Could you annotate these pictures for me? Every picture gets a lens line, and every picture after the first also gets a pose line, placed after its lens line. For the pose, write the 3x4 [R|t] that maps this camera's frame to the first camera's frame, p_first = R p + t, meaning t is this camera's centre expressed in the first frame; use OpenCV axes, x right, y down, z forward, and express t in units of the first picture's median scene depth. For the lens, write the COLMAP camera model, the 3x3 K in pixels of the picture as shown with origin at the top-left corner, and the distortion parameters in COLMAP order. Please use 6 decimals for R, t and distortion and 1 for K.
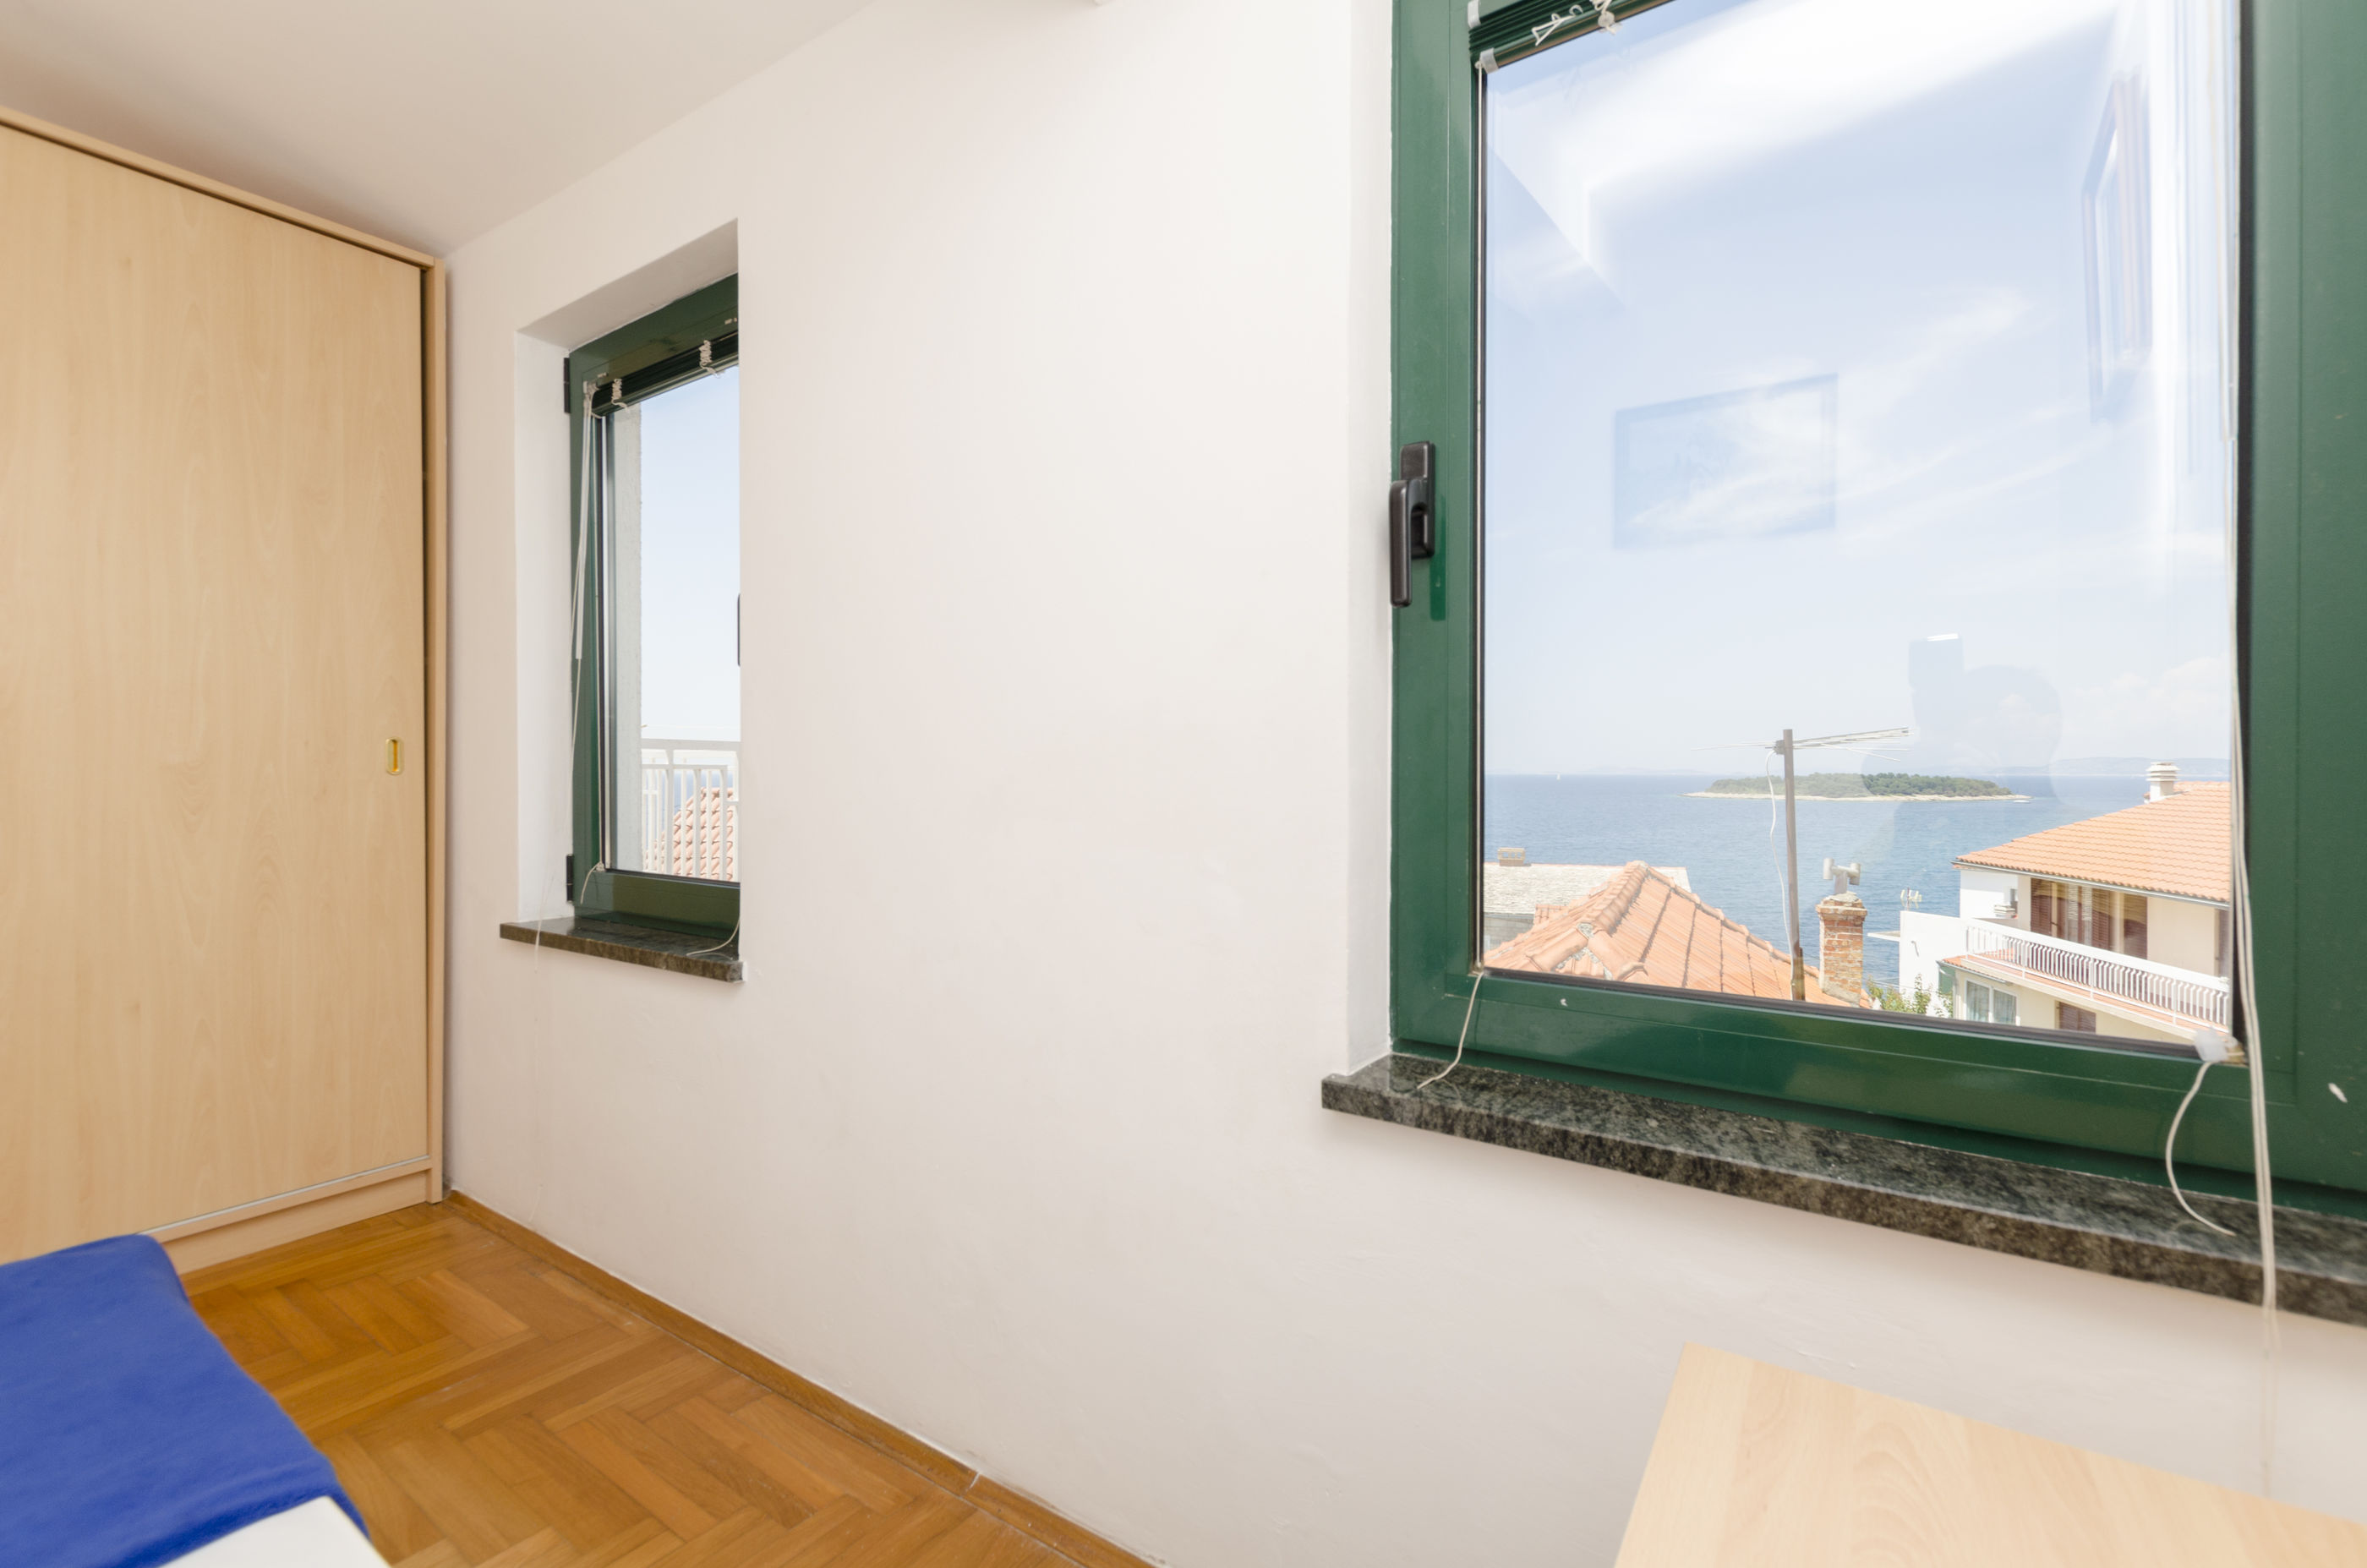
lens RADIAL K [[1045.8, 0, 1163.8], [0, 1045.8, 777.4], [0, 0, 1]] dist [0.012928, -0.004135]
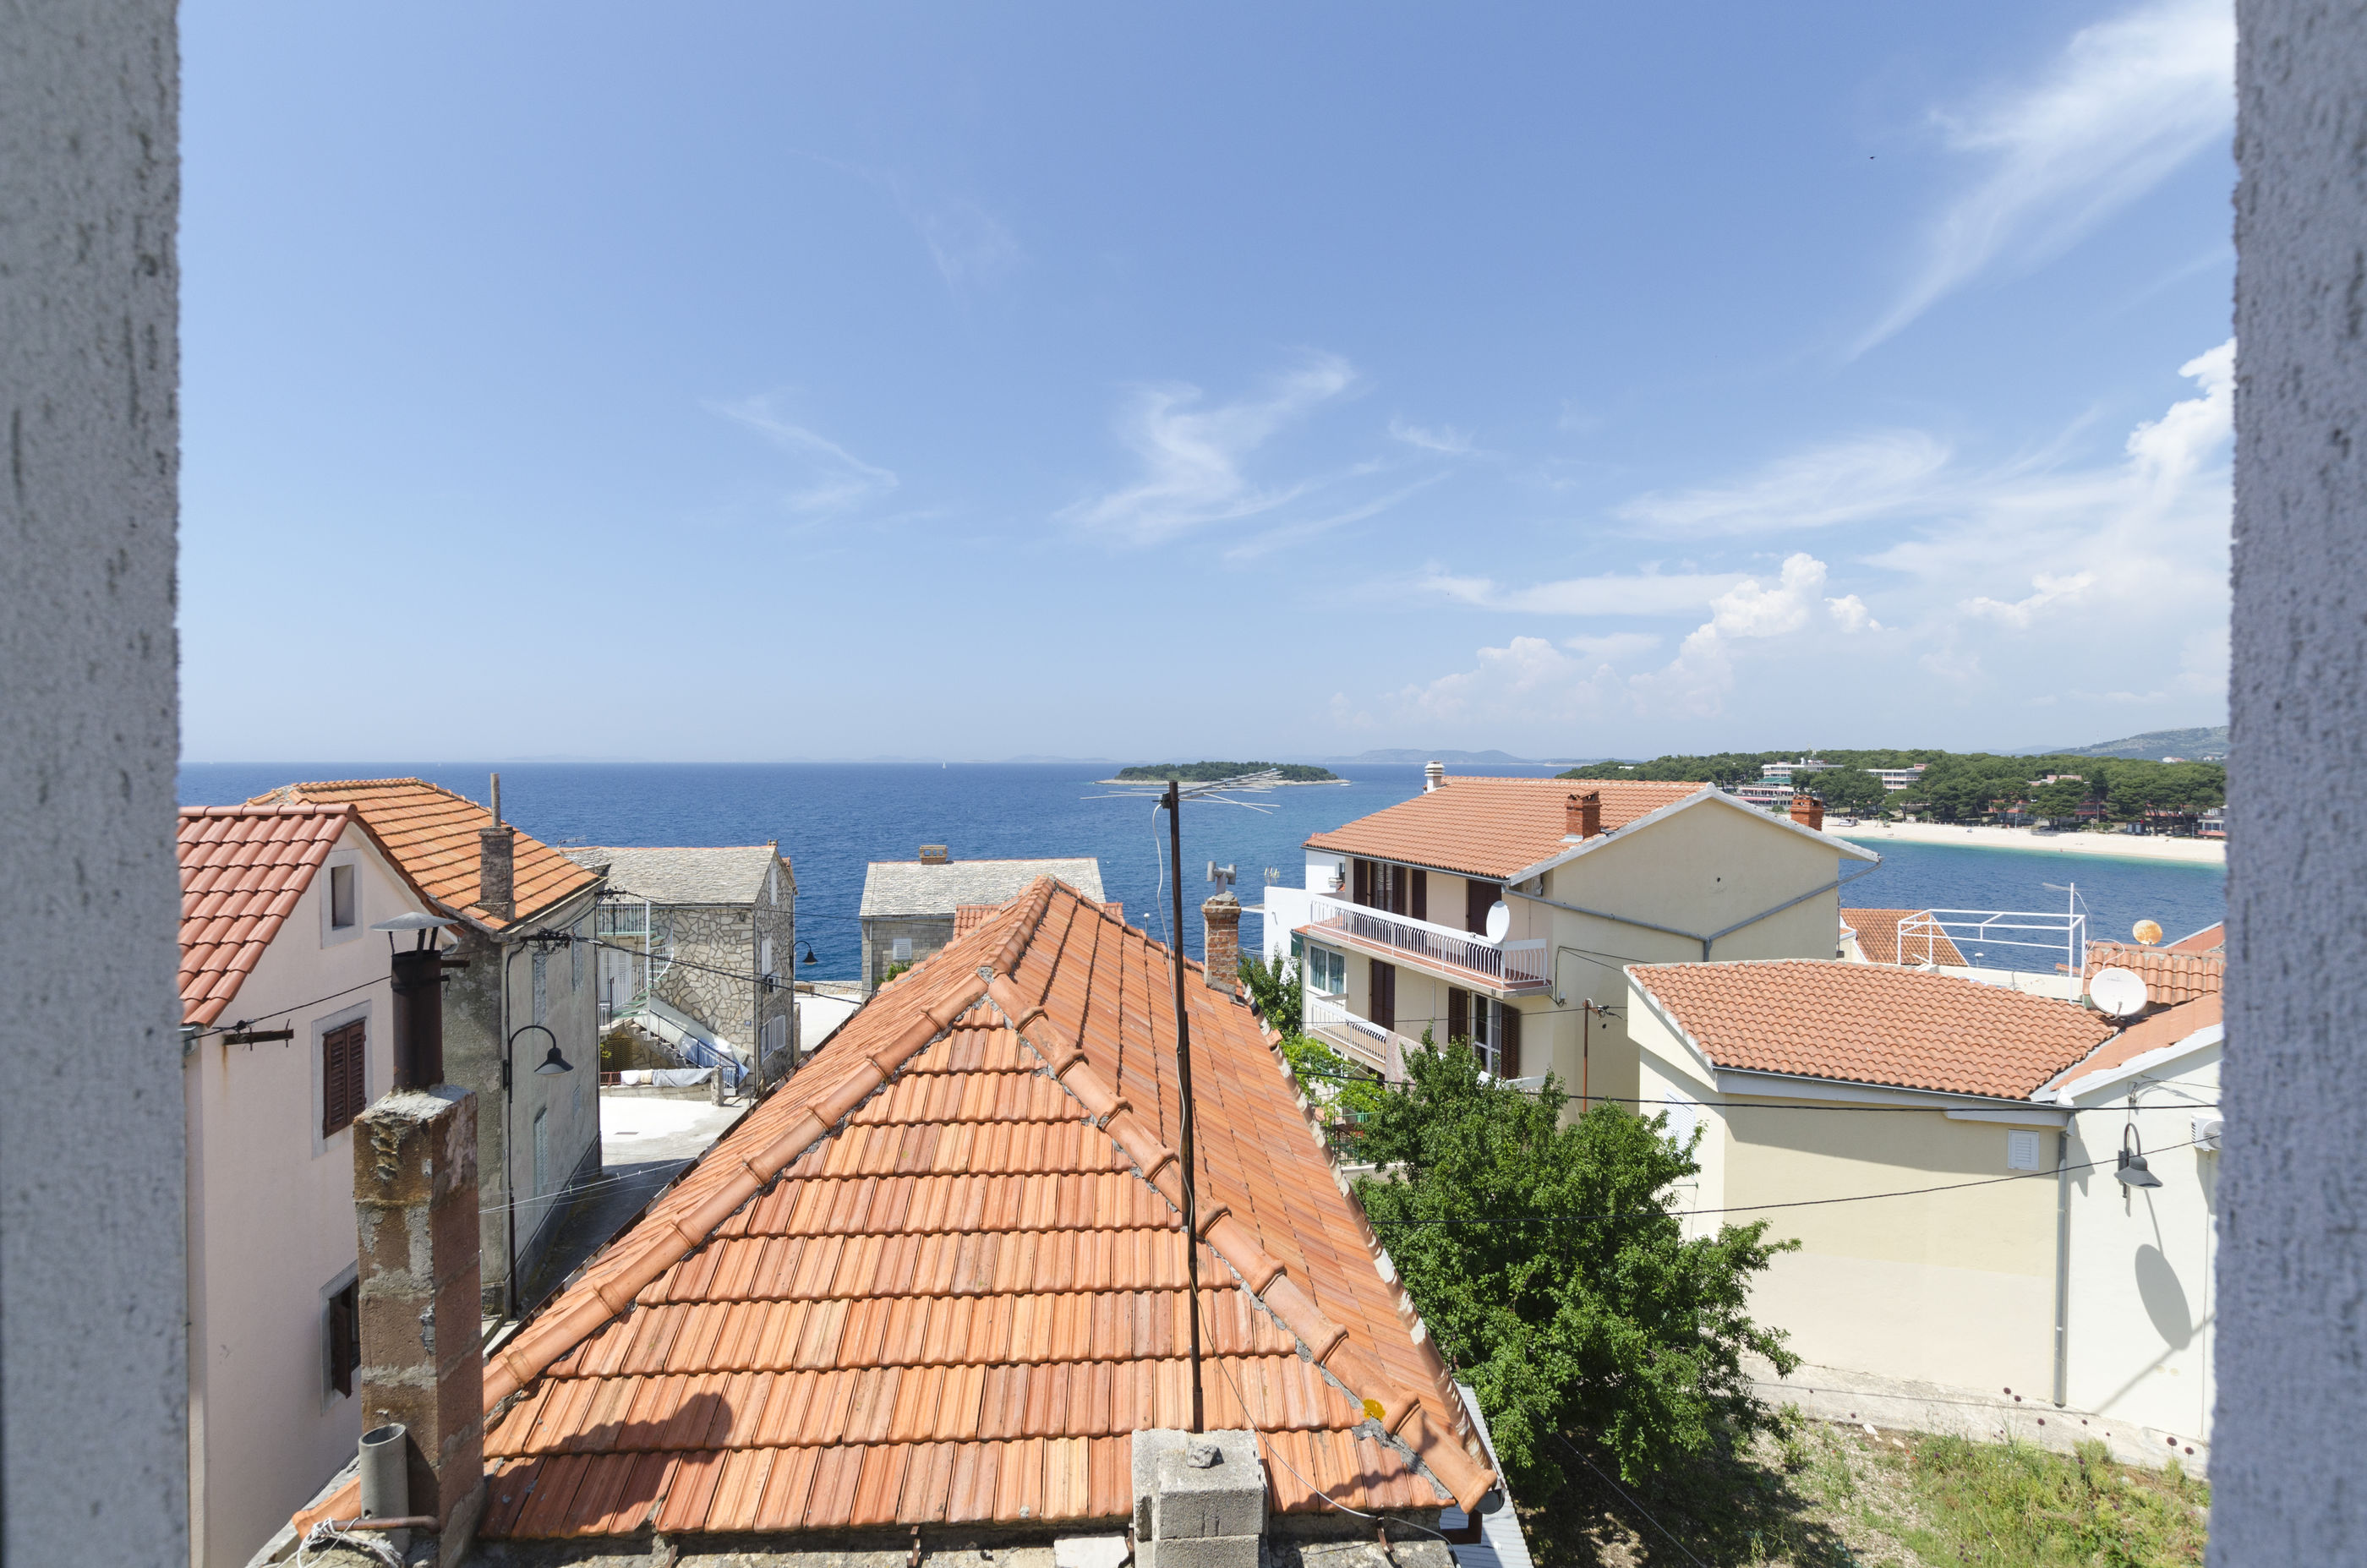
lens RADIAL K [[1095.1, 0, 1182.8], [0, 1095.1, 772.6], [0, 0, 1]] dist [0.000295, -0.001058]
pose [[0.858778, -0.005153, 0.512321, 0.053802], [0.000612, 0.999959, 0.009034, -0.030673], [-0.512347, -0.007445, 0.858746, 0.084480]]
